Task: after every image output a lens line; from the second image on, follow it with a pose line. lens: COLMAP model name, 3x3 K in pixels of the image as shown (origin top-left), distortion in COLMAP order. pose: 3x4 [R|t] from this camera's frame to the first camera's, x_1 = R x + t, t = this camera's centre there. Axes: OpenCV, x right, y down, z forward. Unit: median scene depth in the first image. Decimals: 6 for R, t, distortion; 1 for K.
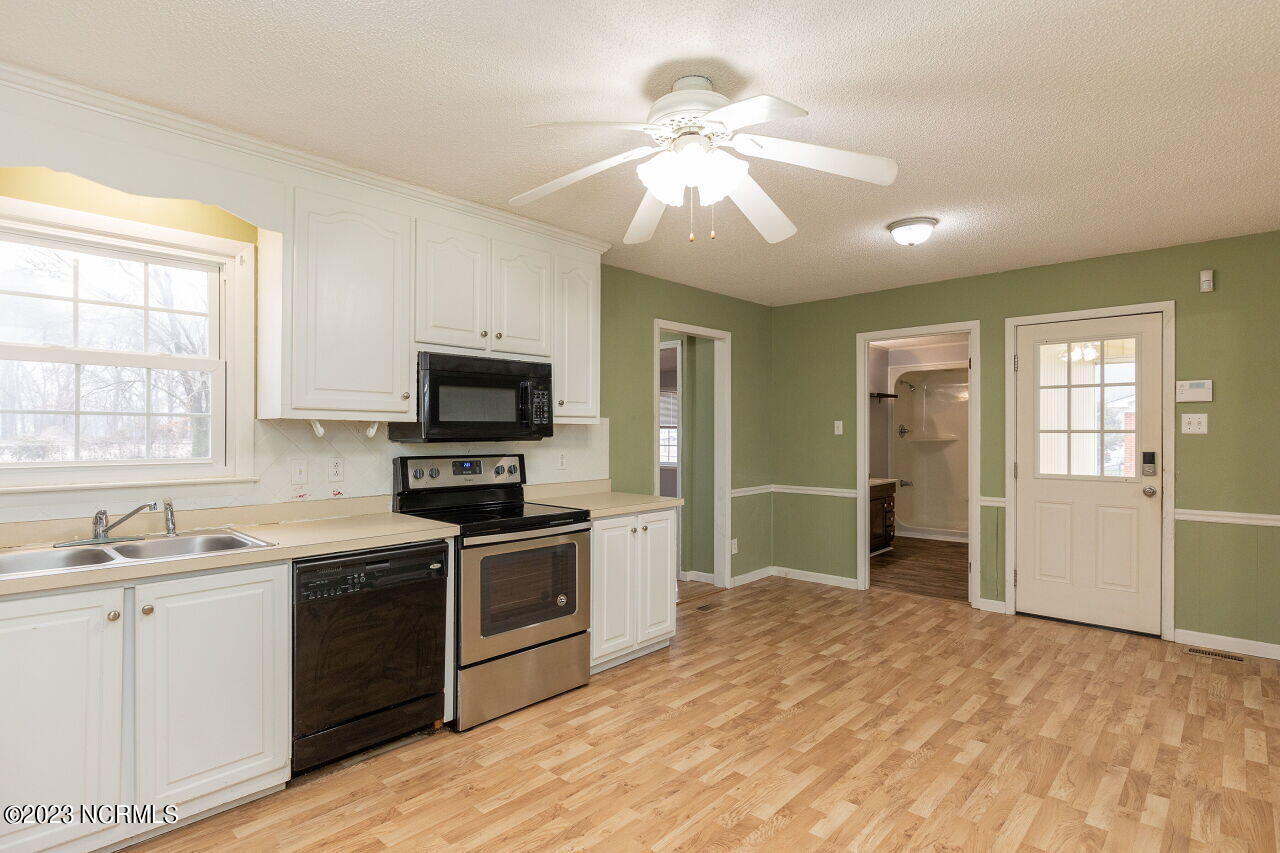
lens RADIAL K [[649.0, 0, 649.9], [0, 649.0, 431.9], [0, 0, 1]] dist [-0.004007, -0.001757]
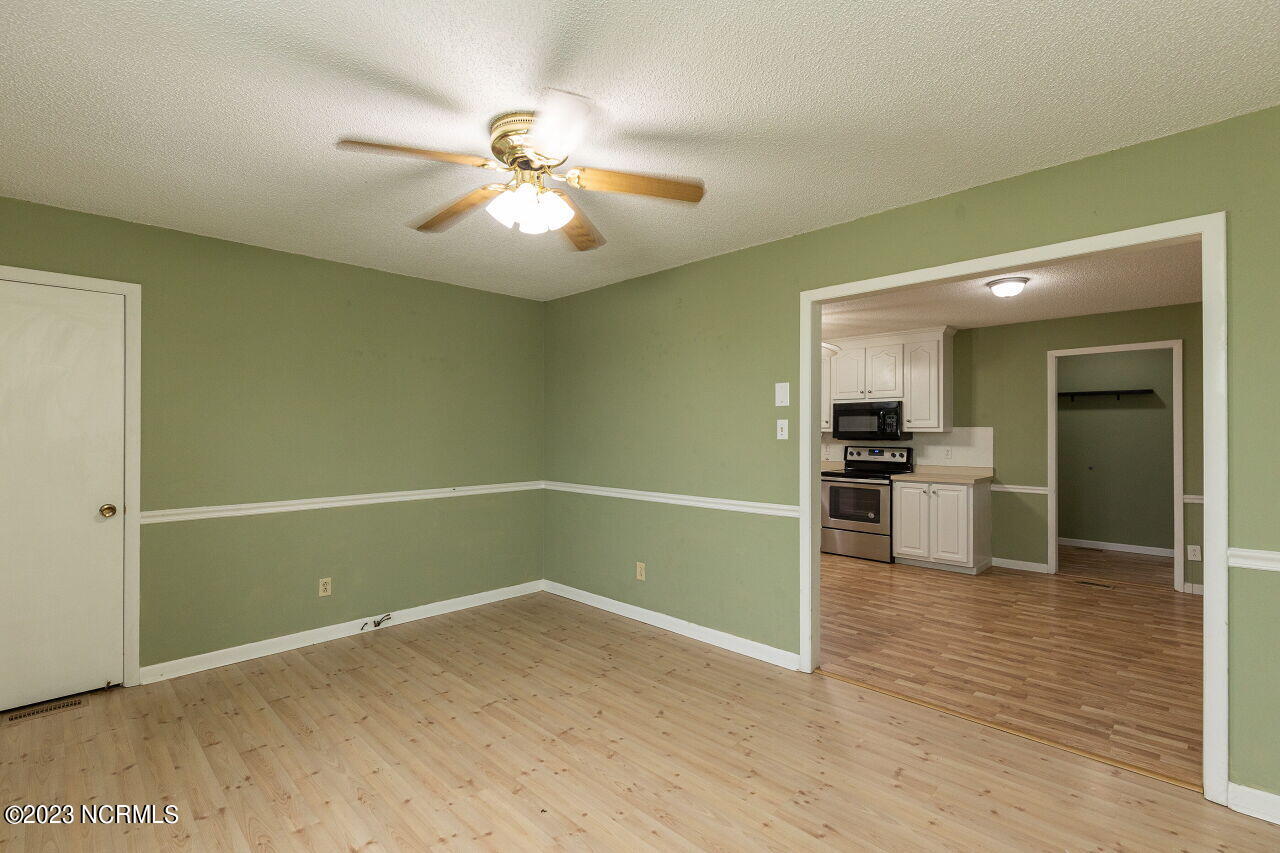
lens RADIAL K [[592.3, 0, 630.2], [0, 592.3, 426.7], [0, 0, 1]] dist [0.002703, -0.001297]
pose [[-0.059074, -0.015080, -0.998140, 1.912075], [-0.006541, 0.999870, -0.014719, 0.004194], [0.998232, 0.005660, -0.059165, 0.340413]]
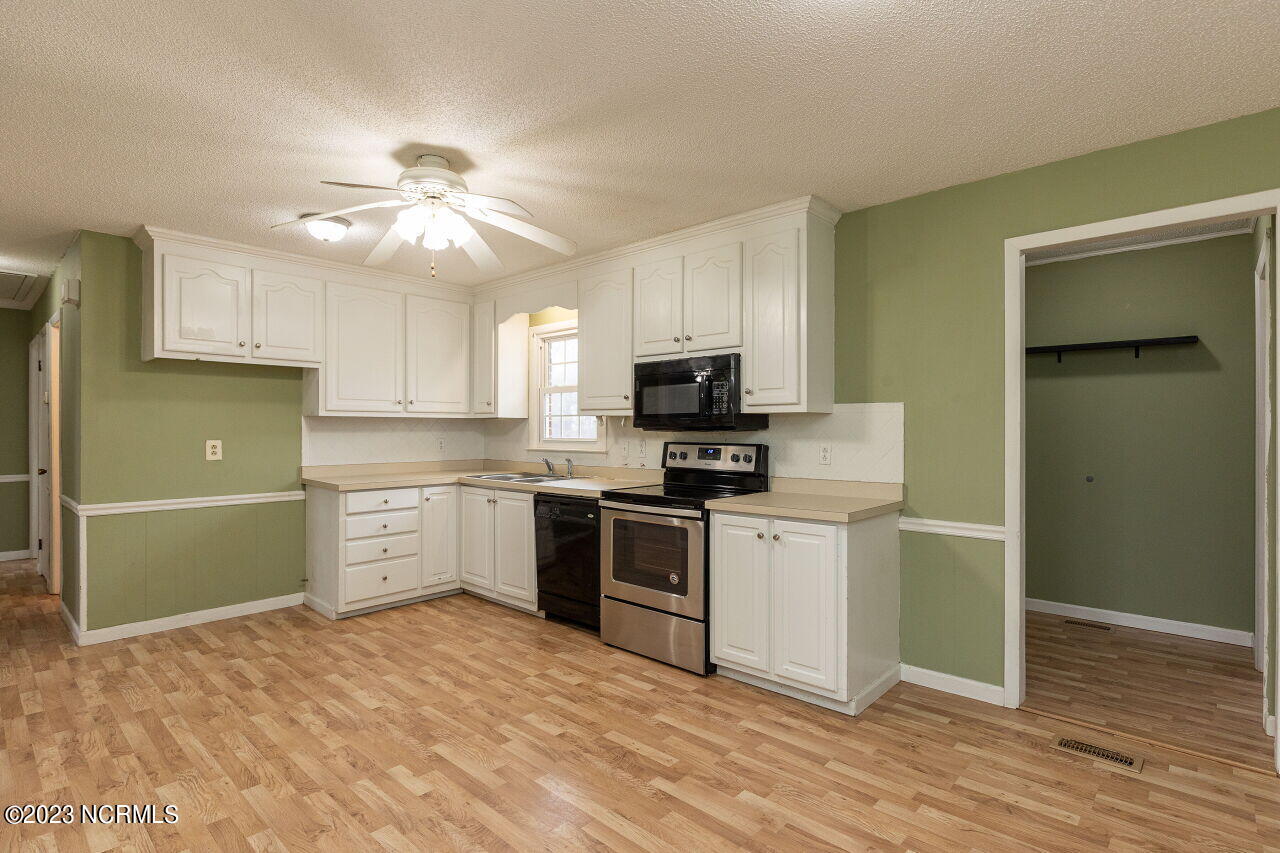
lens RADIAL K [[634.7, 0, 645.8], [0, 634.7, 428.4], [0, 0, 1]] dist [-0.008635, -0.000181]
pose [[-0.004738, -0.006437, -0.999968, 0.943435], [-0.002631, 0.999976, -0.006425, 0.019812], [0.999985, 0.002600, -0.004755, 0.993068]]
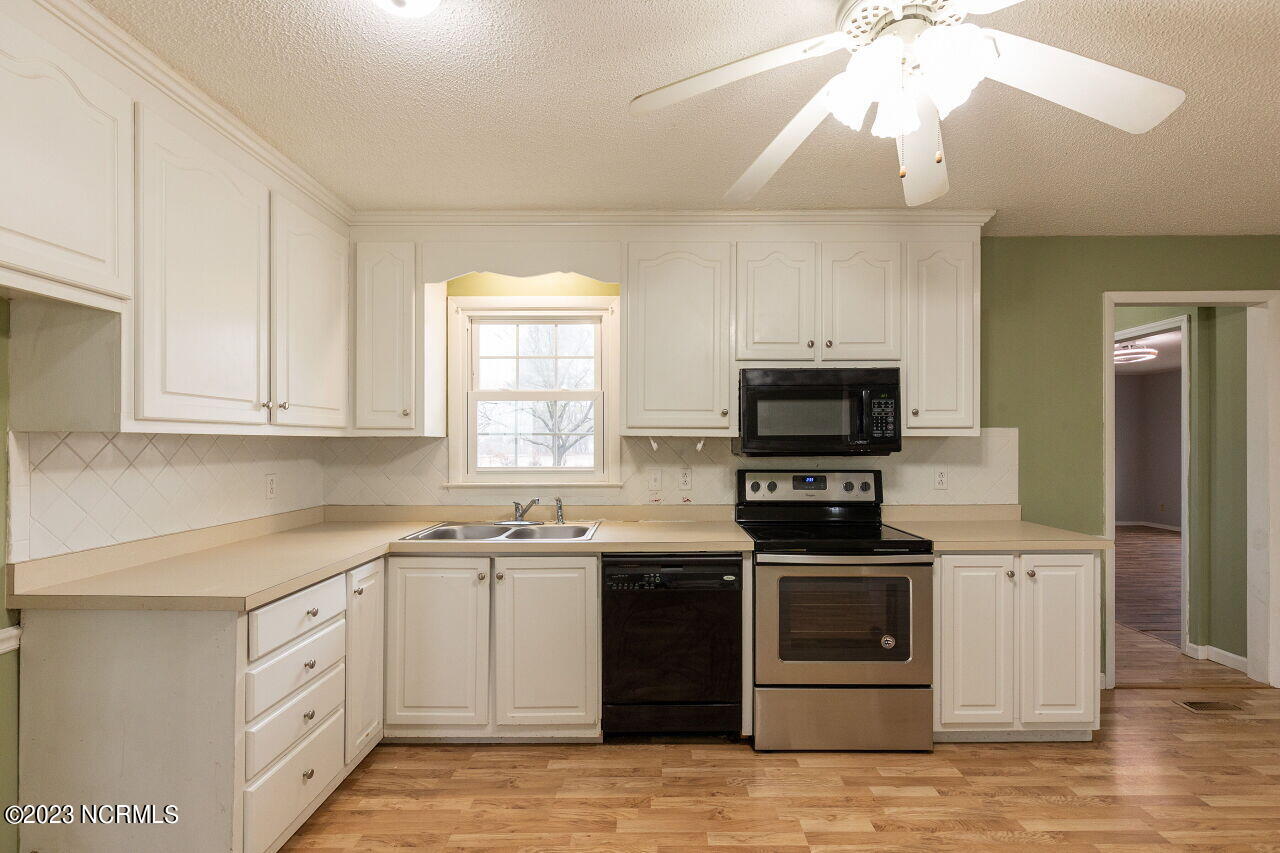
lens RADIAL K [[592.3, 0, 656.9], [0, 592.3, 443.0], [0, 0, 1]] dist [0.002703, -0.001297]
pose [[0.673729, -0.004961, -0.738962, 0.248163], [0.003439, 0.999988, -0.003579, -0.002356], [0.738970, -0.000130, 0.673738, 0.254000]]
